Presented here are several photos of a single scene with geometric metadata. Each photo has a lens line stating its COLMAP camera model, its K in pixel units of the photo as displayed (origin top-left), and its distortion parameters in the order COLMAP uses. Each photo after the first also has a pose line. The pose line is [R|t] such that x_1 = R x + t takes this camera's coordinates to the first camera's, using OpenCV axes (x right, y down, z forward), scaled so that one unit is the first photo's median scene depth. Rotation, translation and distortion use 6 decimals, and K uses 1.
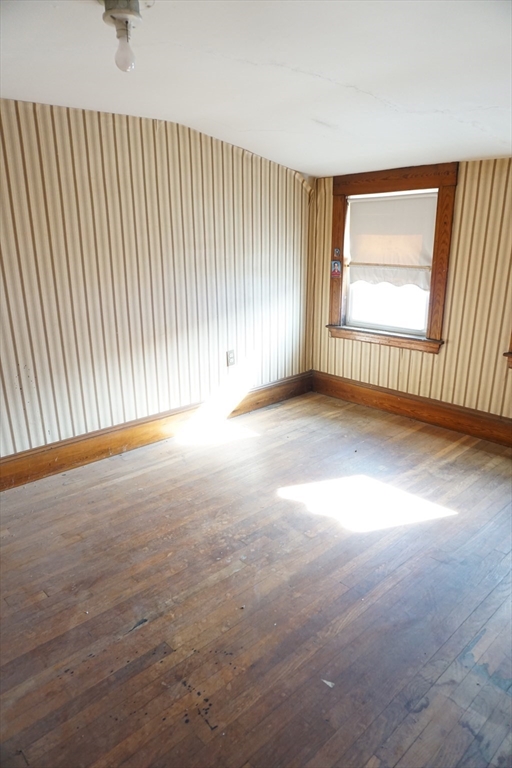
lens RADIAL K [[511.3, 0, 254.6], [0, 511.3, 384.4], [0, 0, 1]] dist [-0.049949, 0.030228]
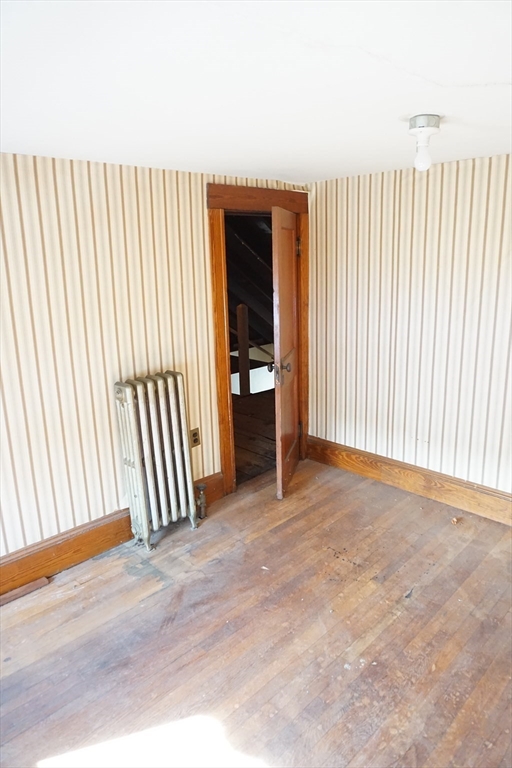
lens RADIAL K [[511.3, 0, 255.4], [0, 511.3, 380.7], [0, 0, 1]] dist [-0.049949, 0.030228]
pose [[-0.998355, 0.051986, -0.024184, 0.147458], [0.031401, 0.848656, 0.528012, -0.609095], [0.047973, 0.526384, -0.848893, 1.639007]]
